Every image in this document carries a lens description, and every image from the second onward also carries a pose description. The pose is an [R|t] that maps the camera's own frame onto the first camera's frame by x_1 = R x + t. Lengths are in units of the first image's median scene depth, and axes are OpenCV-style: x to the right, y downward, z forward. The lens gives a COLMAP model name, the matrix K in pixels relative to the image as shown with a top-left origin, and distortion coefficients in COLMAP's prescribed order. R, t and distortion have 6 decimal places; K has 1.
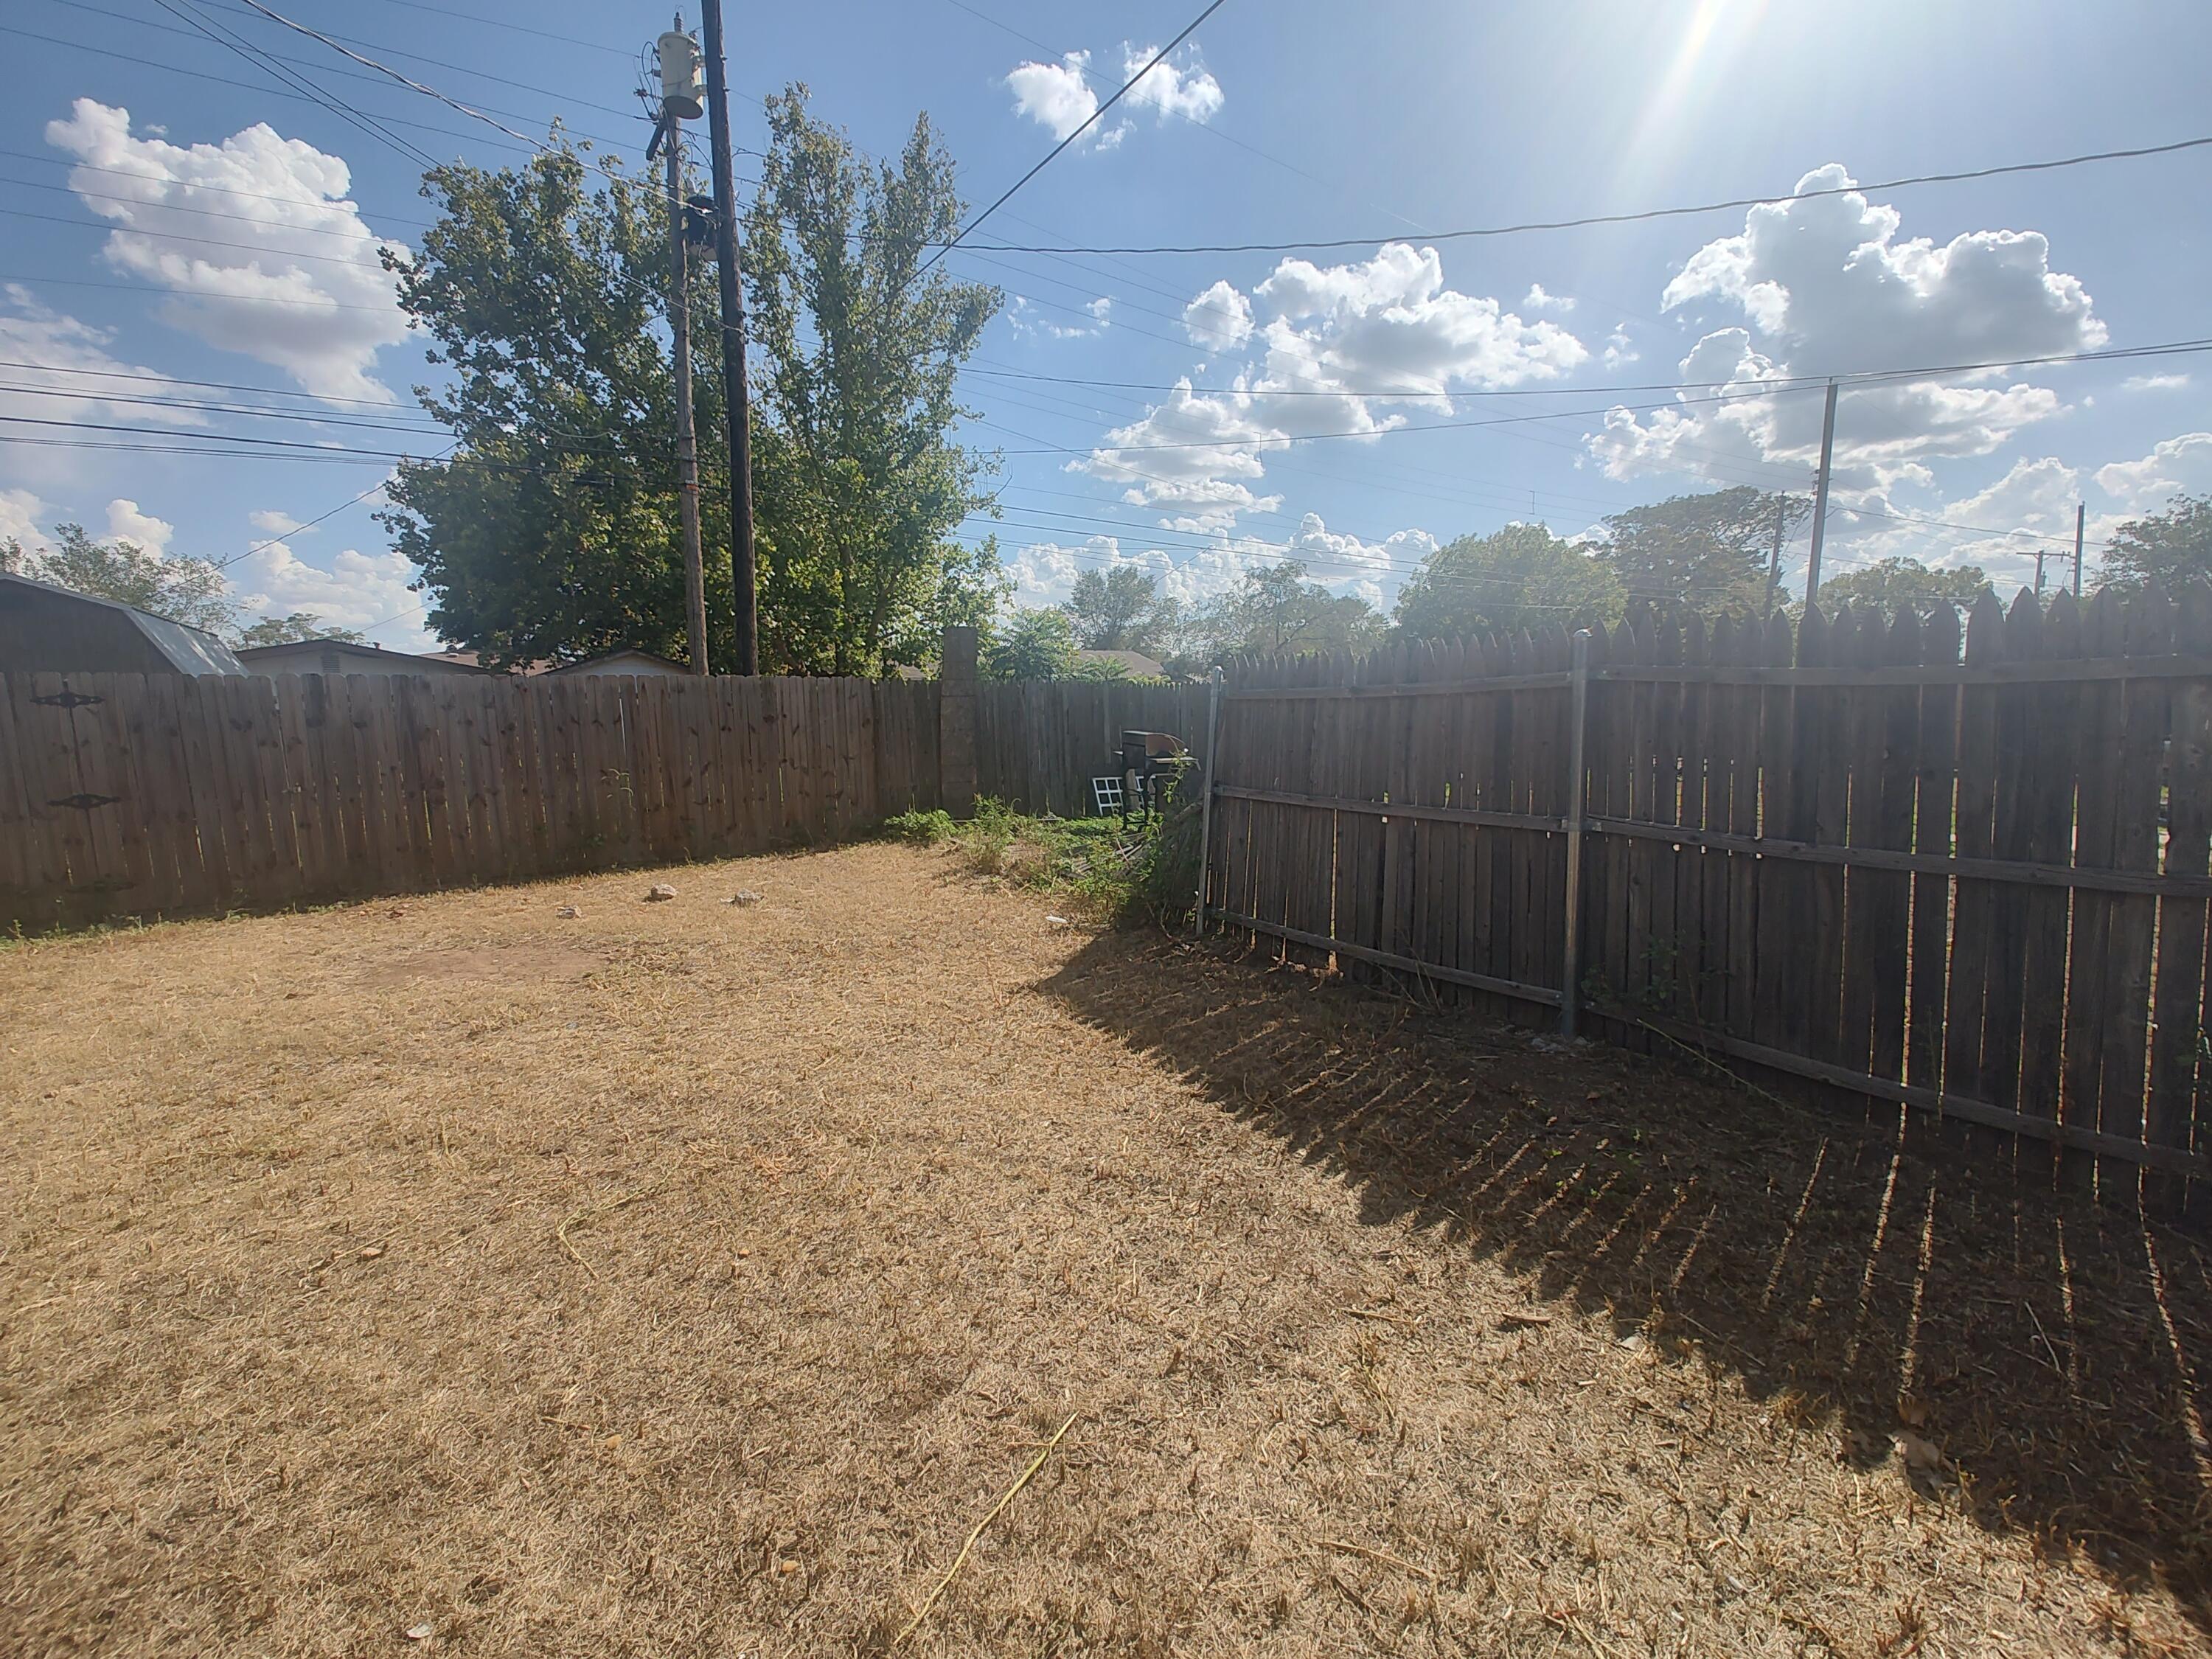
lens RADIAL K [[886.1, 0, 1106.0], [0, 886.1, 829.5], [0, 0, 1]] dist [0.000894, -0.006200]
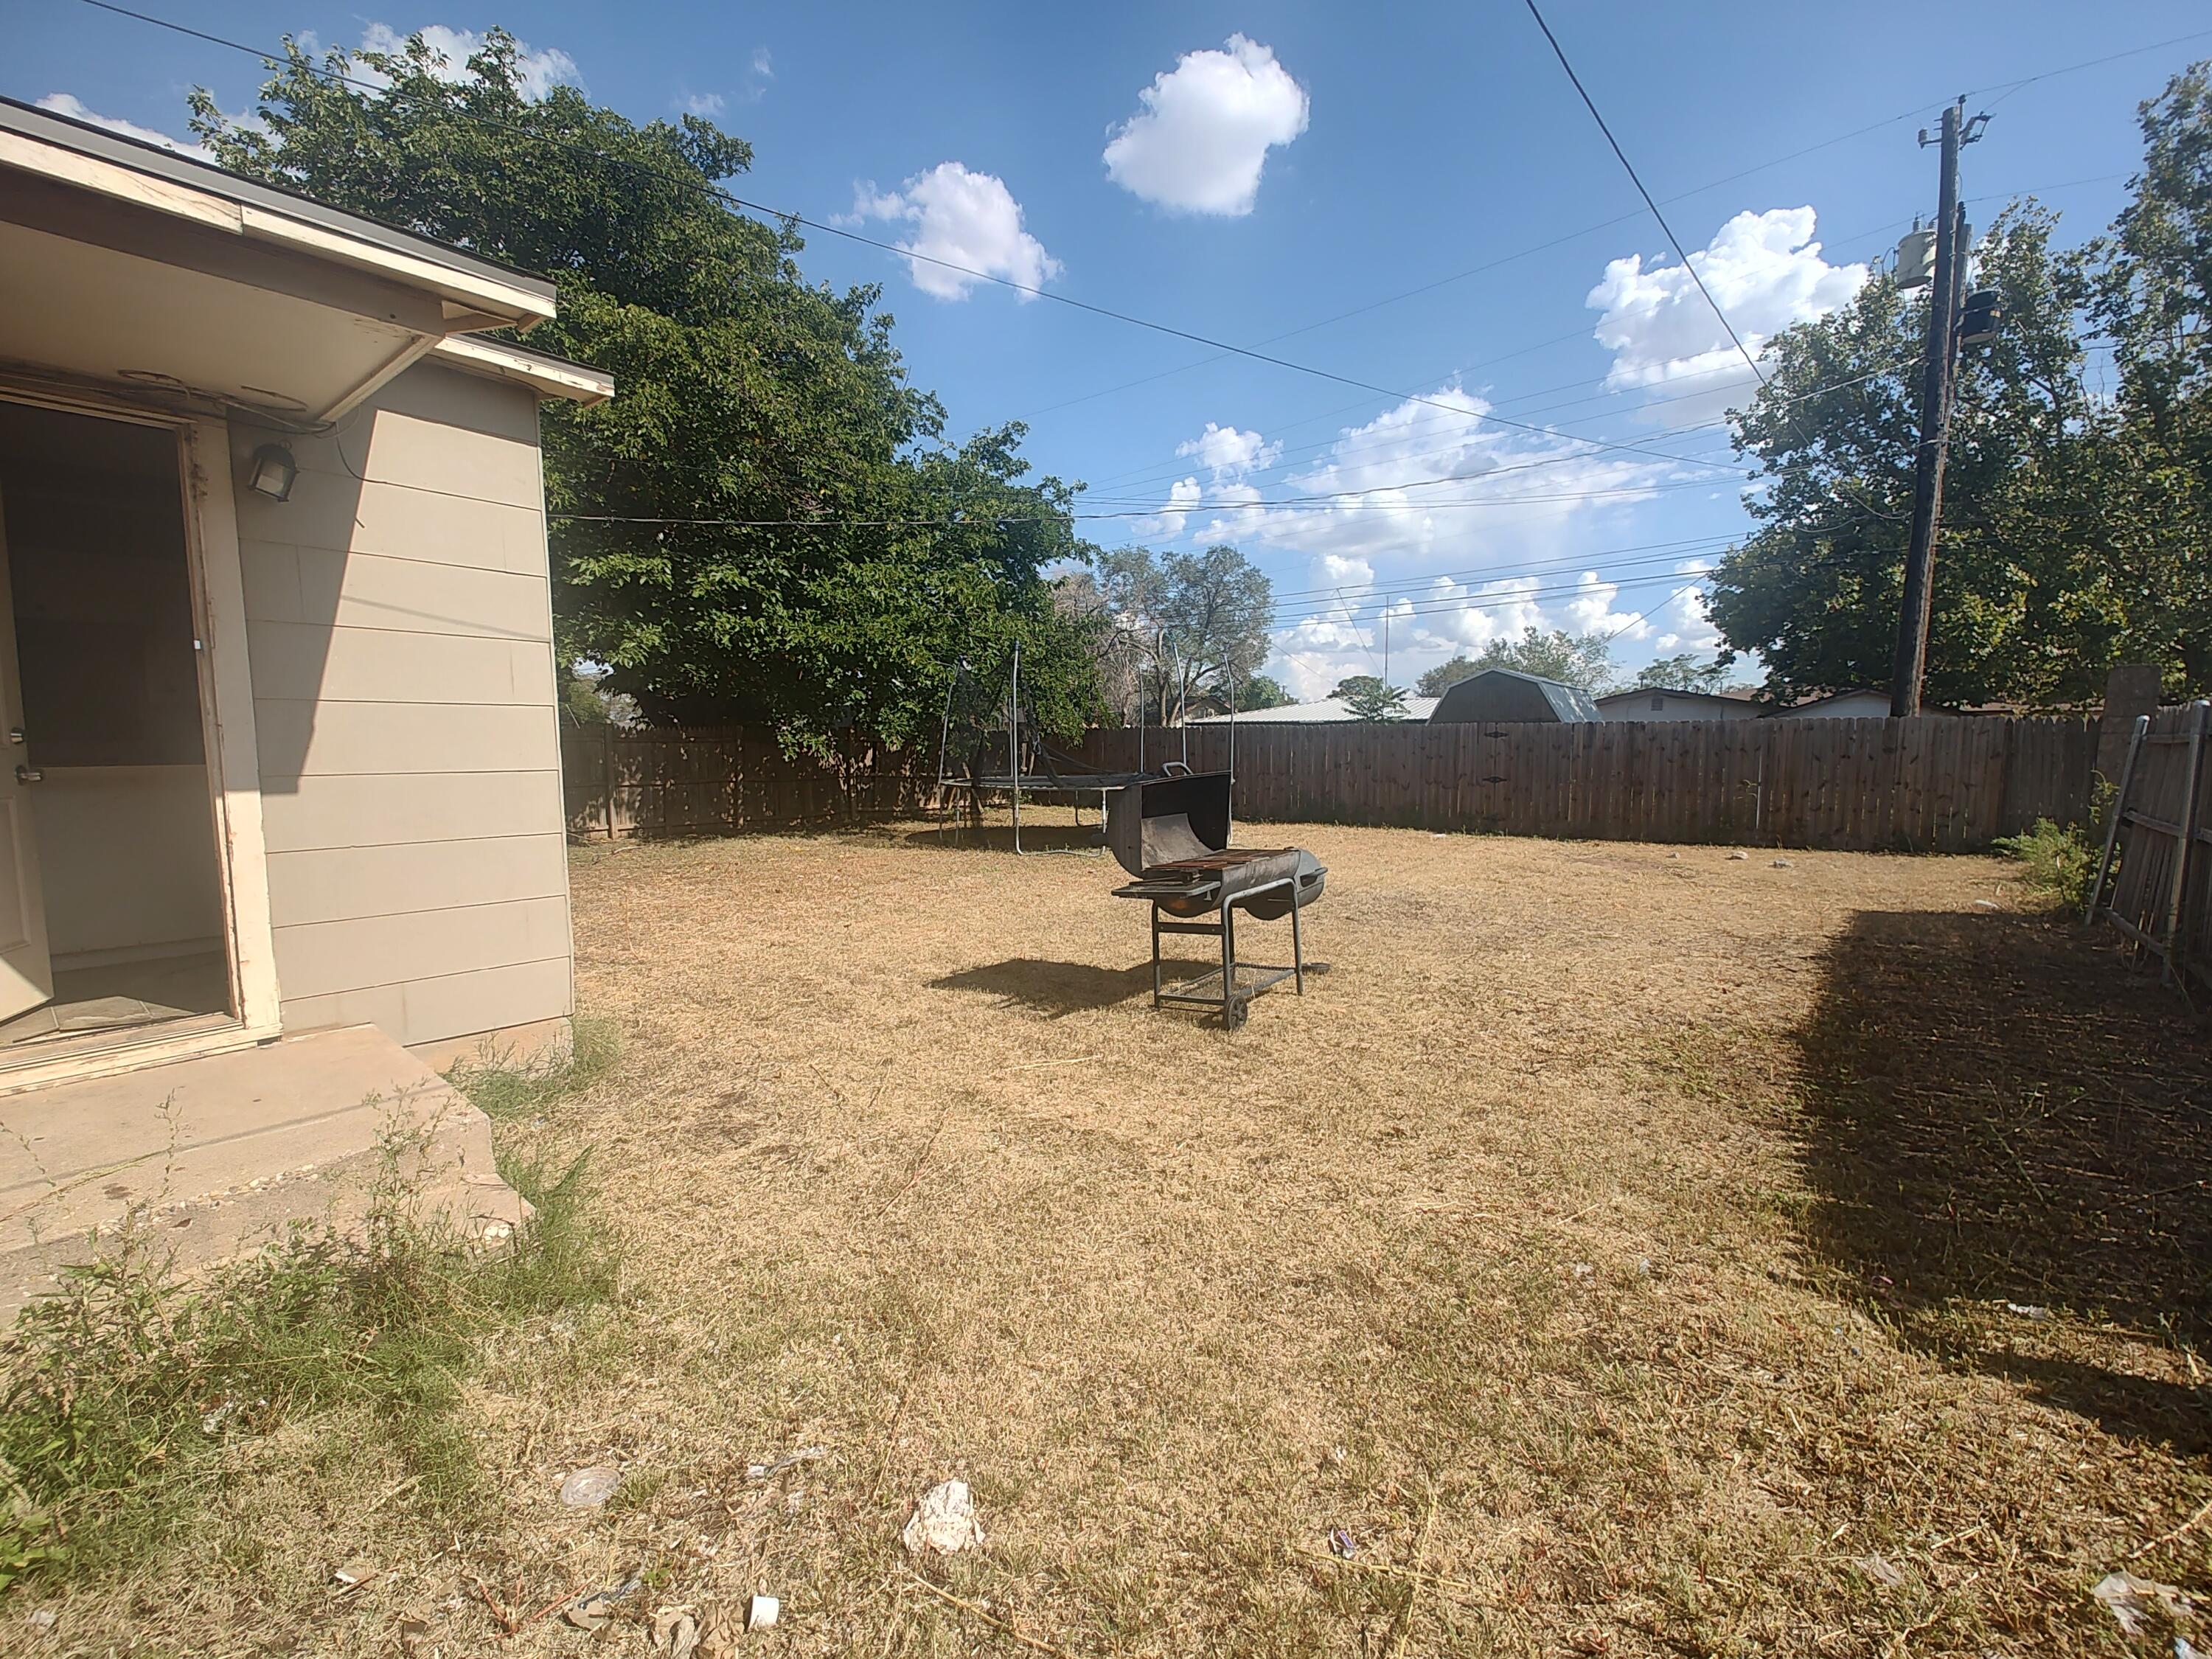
lens RADIAL K [[880.6, 0, 1106.0], [0, 880.6, 829.5], [0, 0, 1]] dist [0.020076, -0.000083]
pose [[0.259018, 0.108724, -0.959734, 0.584552], [-0.134969, 0.987969, 0.075496, 0.043775], [0.956396, 0.109980, 0.270576, -0.421043]]
